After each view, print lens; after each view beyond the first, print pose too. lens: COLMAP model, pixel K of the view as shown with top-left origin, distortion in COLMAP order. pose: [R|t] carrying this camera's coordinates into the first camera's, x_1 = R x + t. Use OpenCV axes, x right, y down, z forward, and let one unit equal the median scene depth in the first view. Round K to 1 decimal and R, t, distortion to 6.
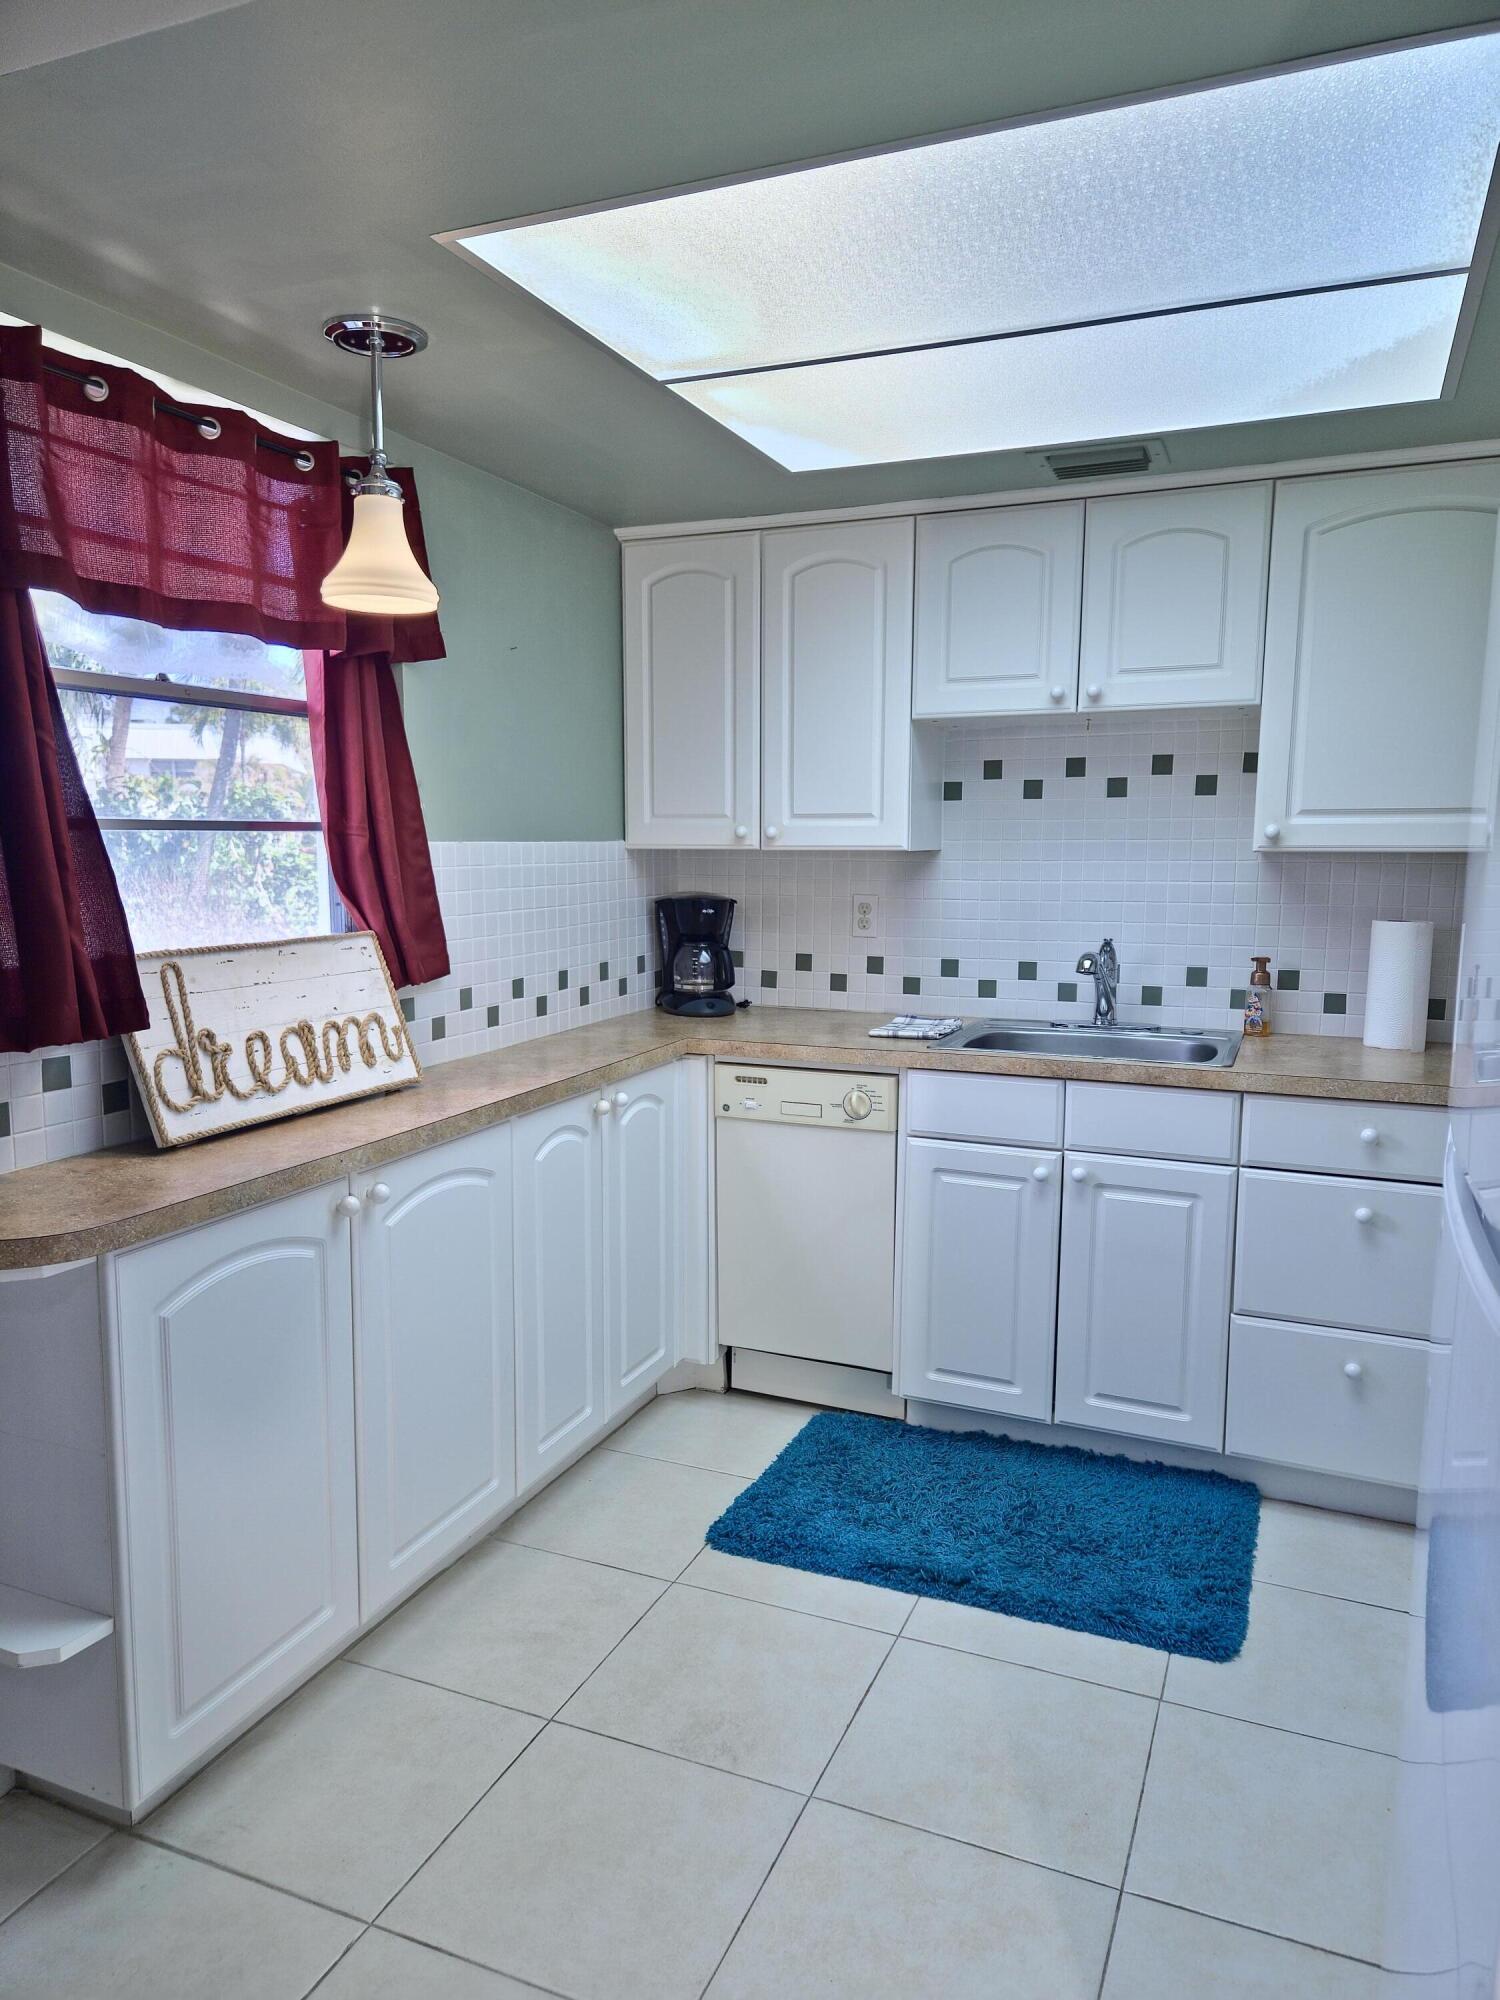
lens RADIAL K [[1362.4, 0, 748.1], [0, 1362.4, 1007.1], [0, 0, 1]] dist [0.066867, -0.060328]
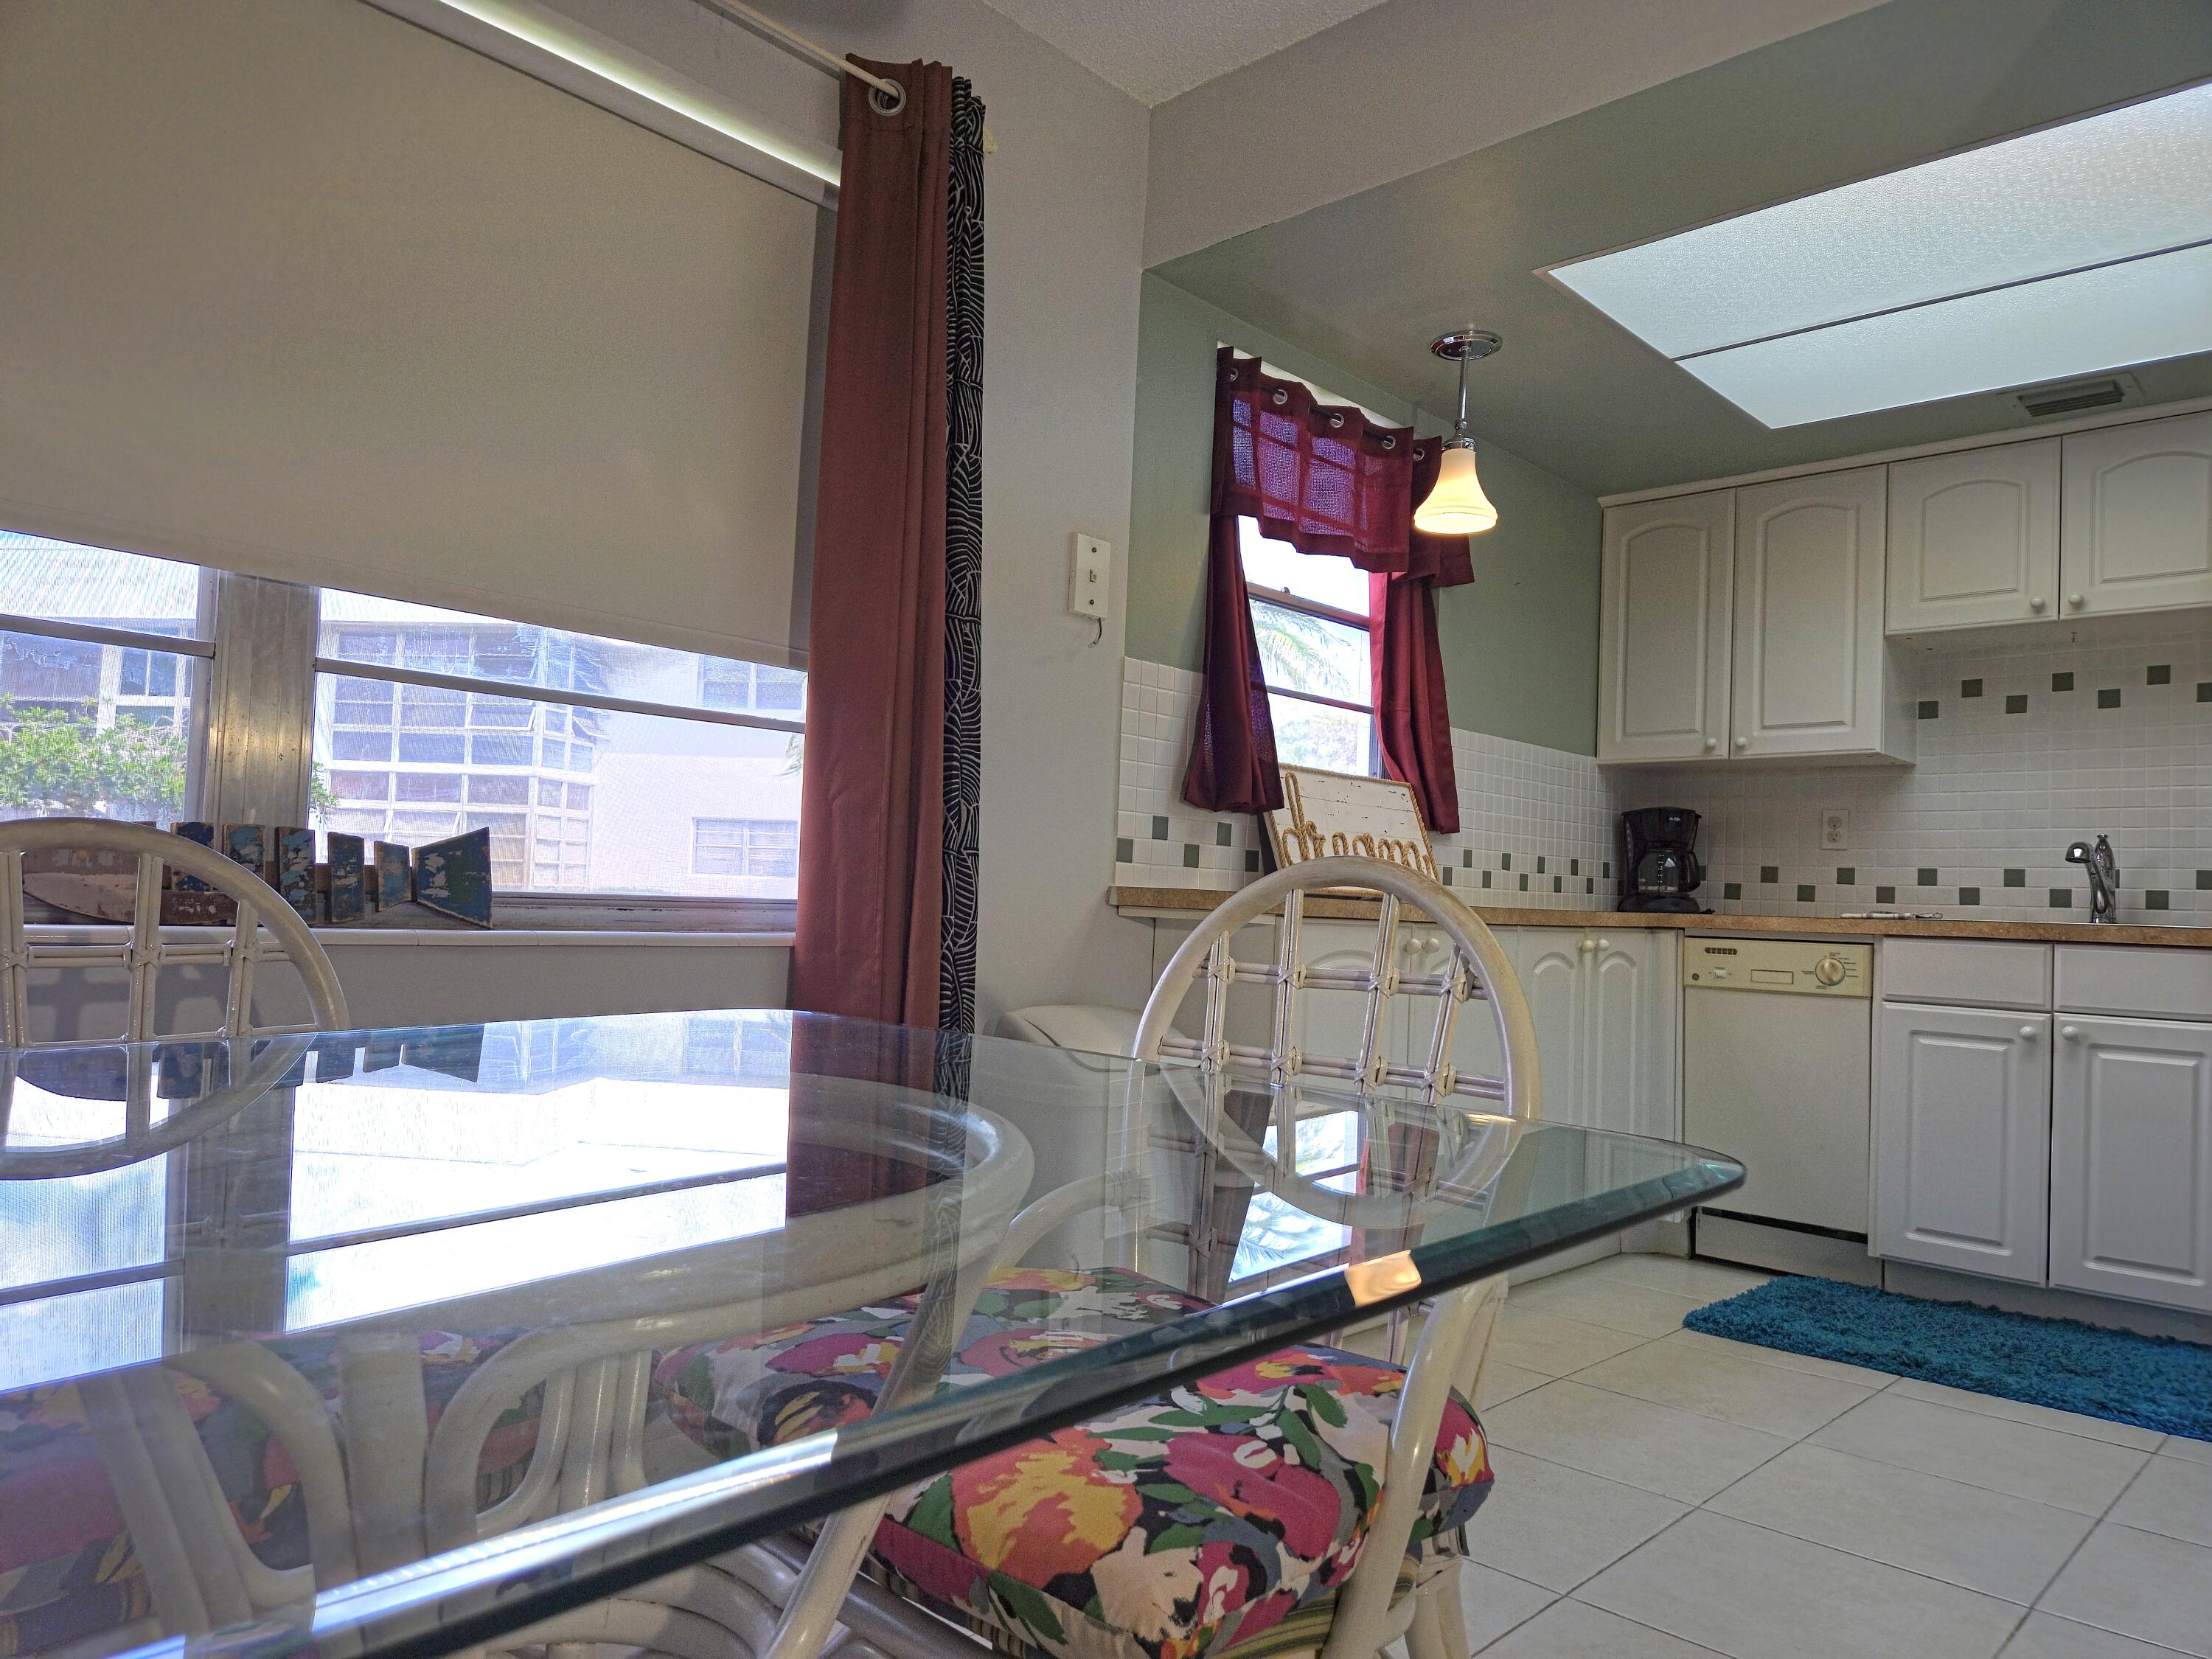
lens RADIAL K [[1491.2, 0, 1076.2], [0, 1491.2, 835.0], [0, 0, 1]] dist [0.071172, -0.066791]
pose [[0.932821, 0.017153, -0.359932, -0.051158], [-0.081748, 0.982896, -0.165022, 0.221930], [0.350946, 0.183360, 0.918268, -0.354658]]
